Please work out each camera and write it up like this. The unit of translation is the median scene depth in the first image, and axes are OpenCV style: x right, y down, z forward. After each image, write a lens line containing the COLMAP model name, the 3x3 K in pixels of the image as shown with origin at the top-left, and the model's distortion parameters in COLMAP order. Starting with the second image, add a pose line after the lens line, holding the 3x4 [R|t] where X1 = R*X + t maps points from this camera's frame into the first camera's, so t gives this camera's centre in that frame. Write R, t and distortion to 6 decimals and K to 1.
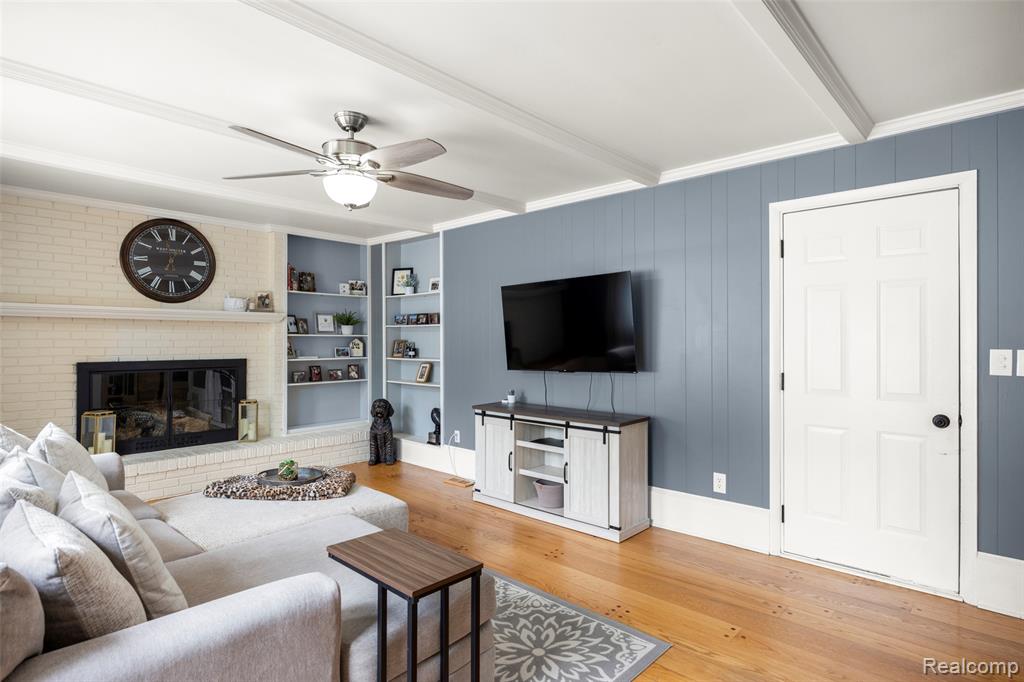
lens RADIAL K [[541.8, 0, 507.5], [0, 541.8, 341.5], [0, 0, 1]] dist [-0.007563, -0.001450]
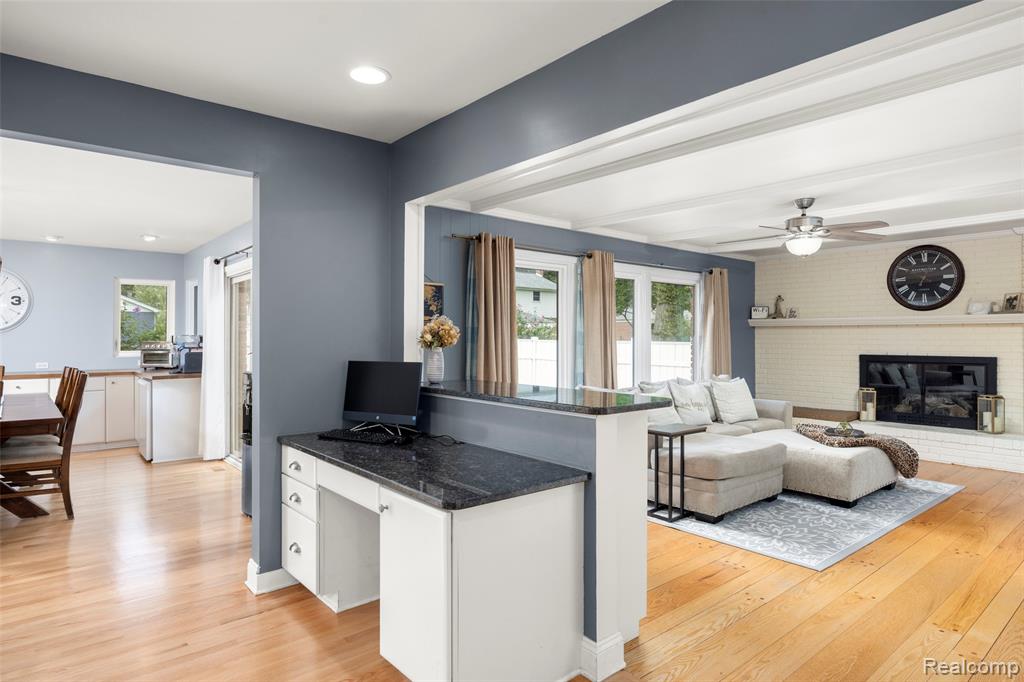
lens RADIAL K [[587.7, 0, 509.0], [0, 587.7, 333.9], [0, 0, 1]] dist [-0.013554, 0.005199]
pose [[-0.122818, -0.005537, -0.992414, 0.846414], [-0.002911, 0.999982, -0.005219, -0.006486], [0.992425, 0.002248, -0.122832, 0.190654]]
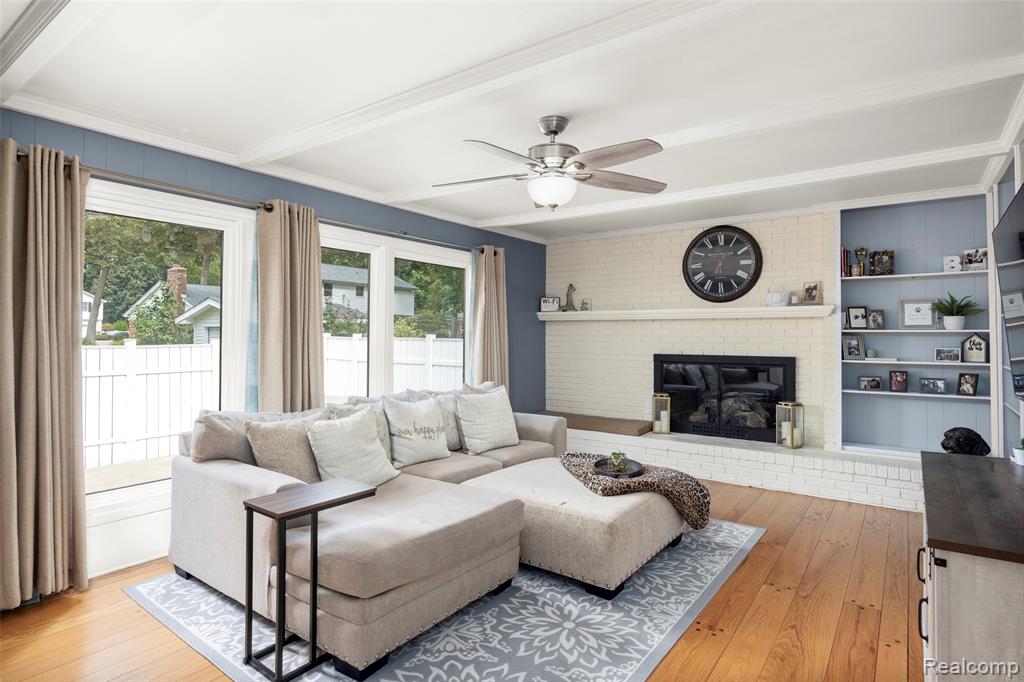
lens RADIAL K [[541.8, 0, 508.0], [0, 541.8, 329.9], [0, 0, 1]] dist [-0.007563, -0.001450]
pose [[0.111000, -0.010013, -0.993770, 0.402096], [-0.004789, 0.999932, -0.010610, -0.002551], [0.993809, 0.005937, 0.110945, 0.441833]]
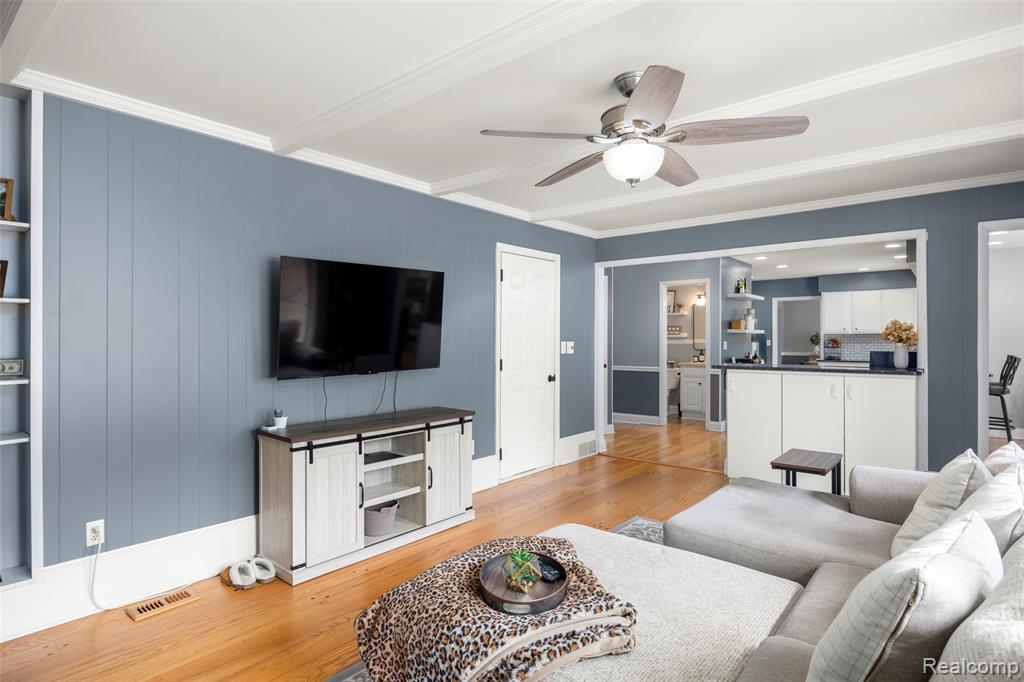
lens RADIAL K [[541.8, 0, 512.3], [0, 541.8, 338.6], [0, 0, 1]] dist [-0.007563, -0.001450]
pose [[-0.060889, 0.000834, 0.998144, -0.629974], [0.004261, 0.999991, -0.000576, 0.001976], [-0.998135, 0.004218, -0.060892, 0.687076]]
